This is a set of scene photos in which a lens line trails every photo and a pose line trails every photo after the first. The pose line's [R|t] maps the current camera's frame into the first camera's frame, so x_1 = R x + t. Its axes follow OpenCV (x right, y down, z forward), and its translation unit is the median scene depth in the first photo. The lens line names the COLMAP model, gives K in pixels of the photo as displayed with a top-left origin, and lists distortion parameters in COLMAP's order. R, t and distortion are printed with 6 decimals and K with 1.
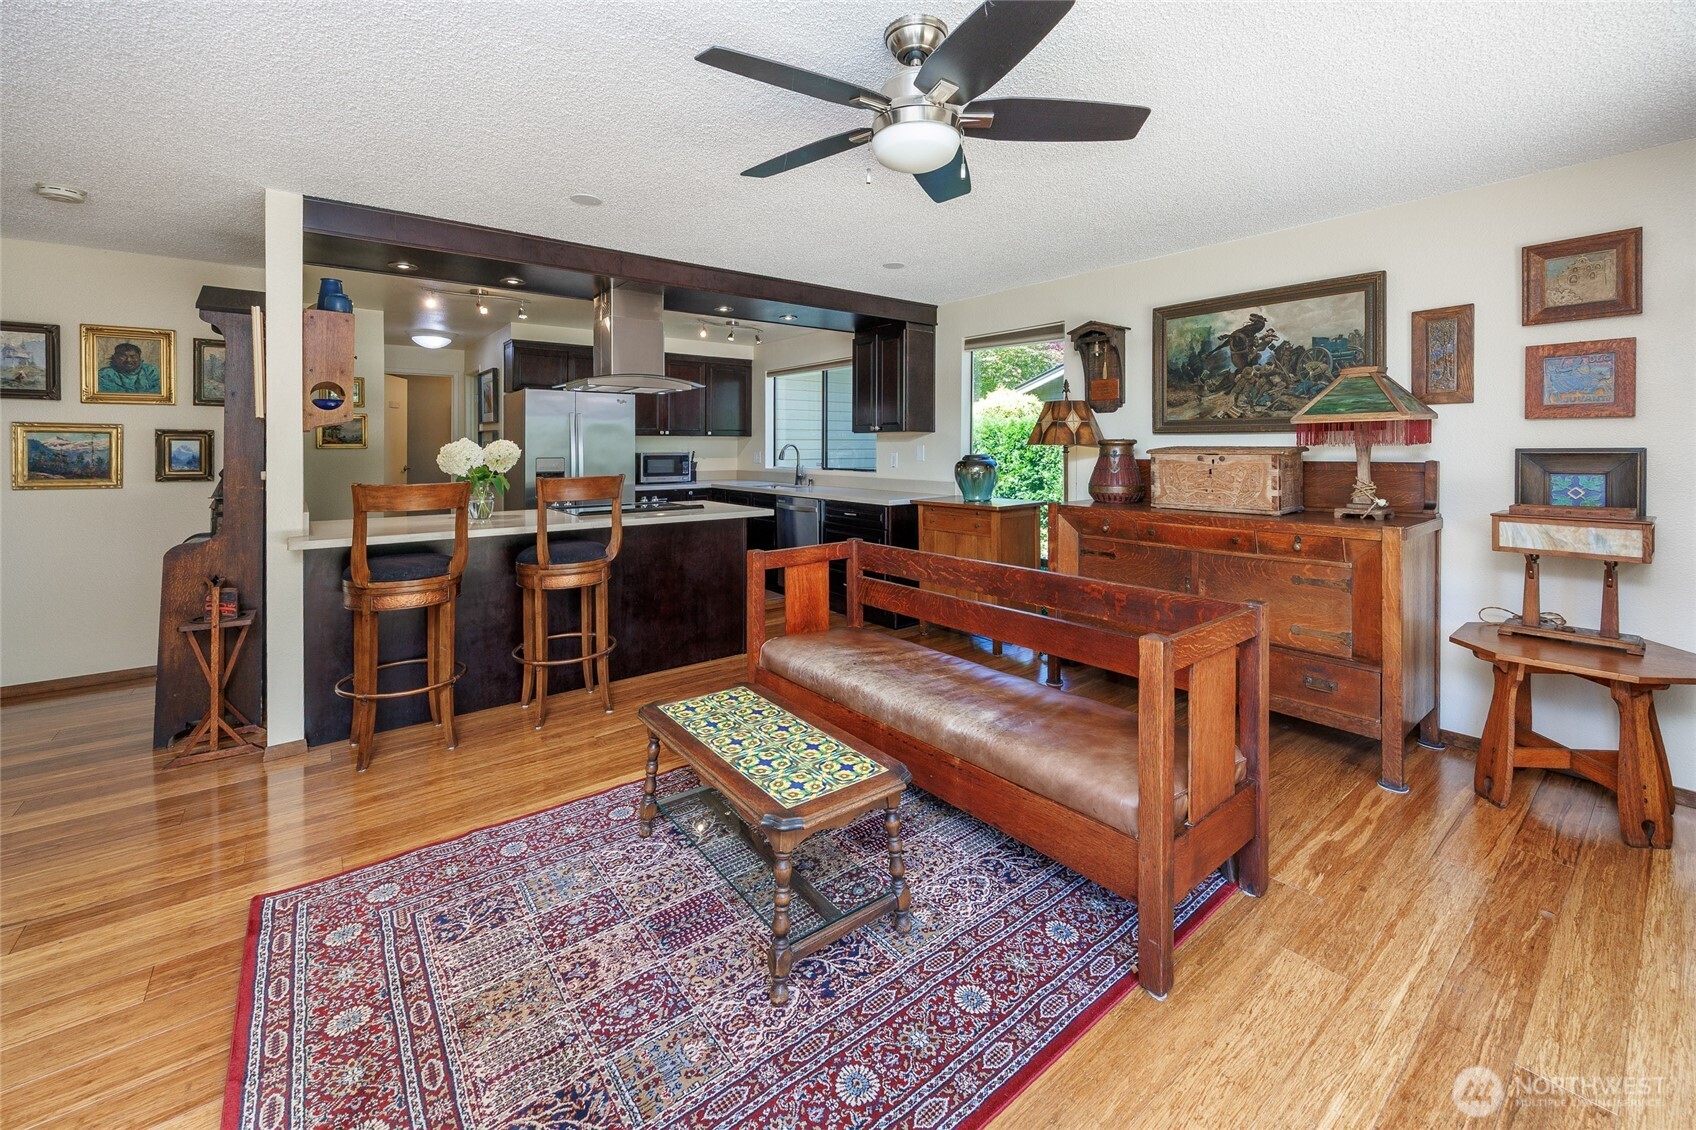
lens RADIAL K [[687.5, 0, 851.4], [0, 687.5, 450.7], [0, 0, 1]] dist [-0.003457, 0.000038]
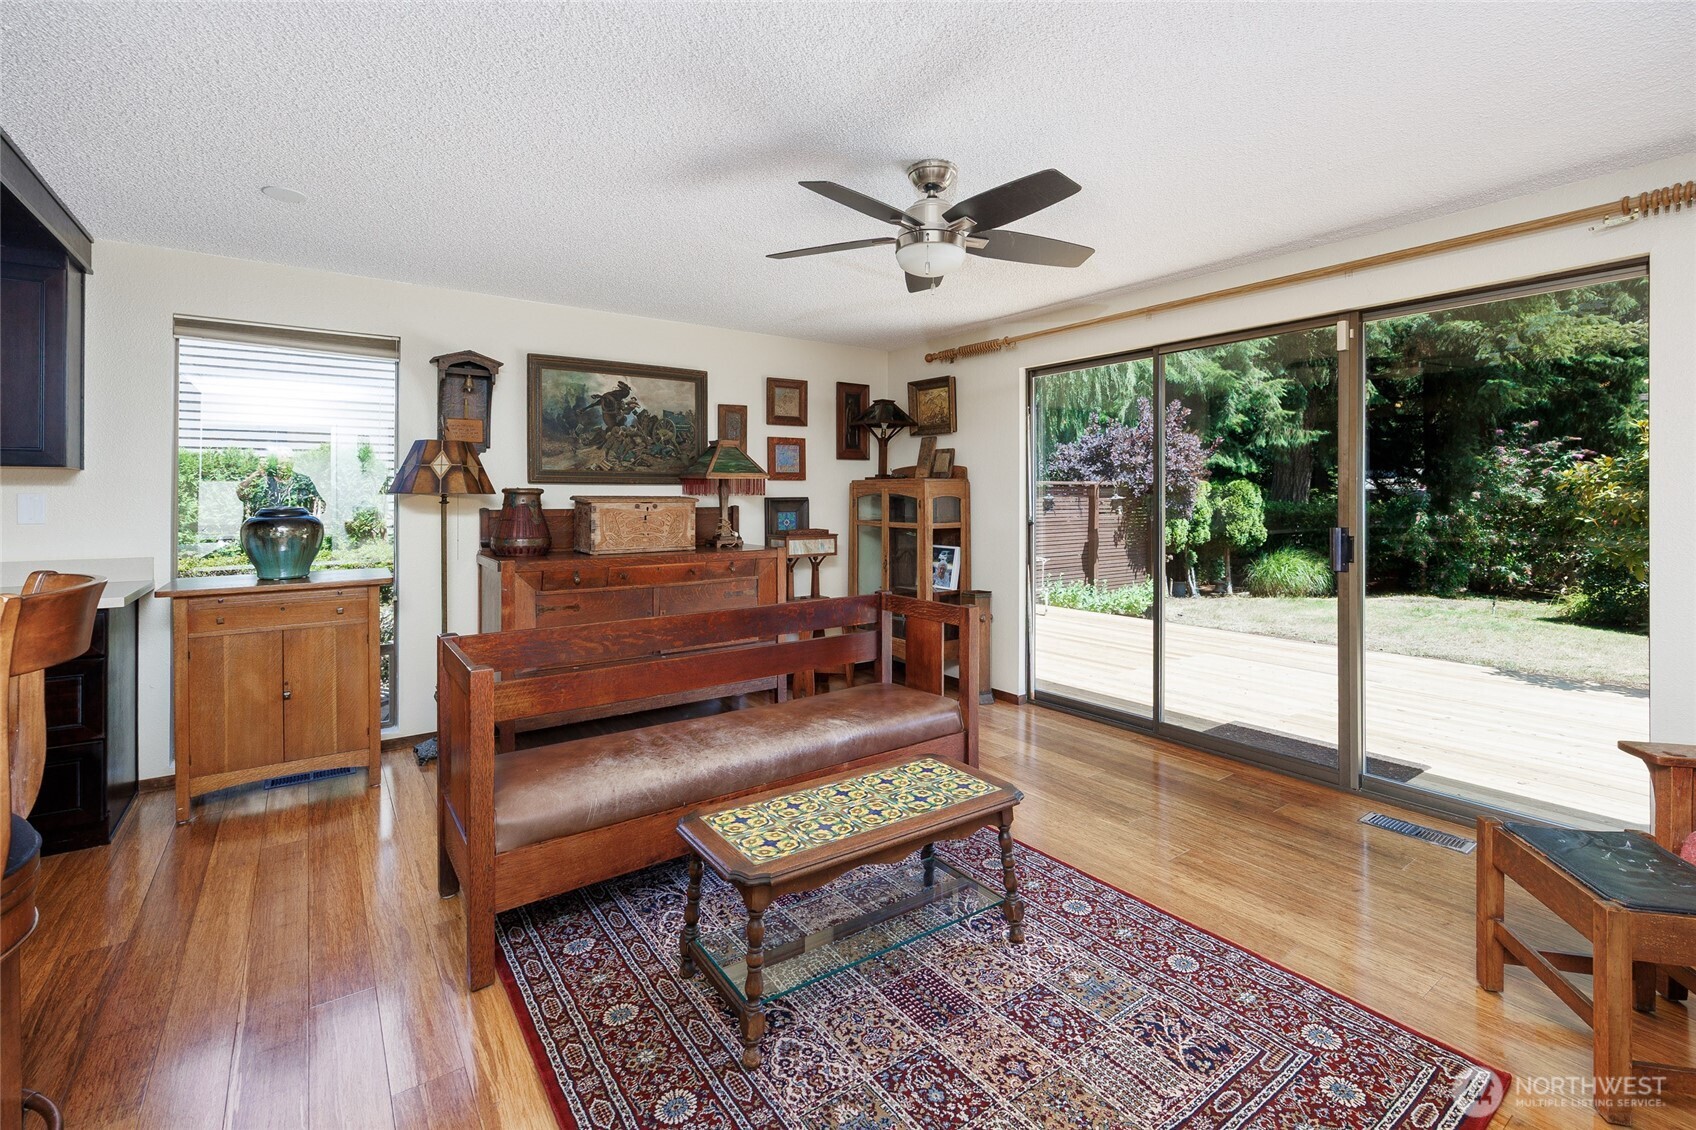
lens RADIAL K [[754.4, 0, 851.1], [0, 754.4, 498.9], [0, 0, 1]] dist [0.000010, 0.000248]
pose [[0.048940, -0.000927, 0.998801, -0.804860], [0.007016, 0.999975, 0.000584, 0.000853], [-0.998777, 0.006979, 0.048945, 0.667067]]
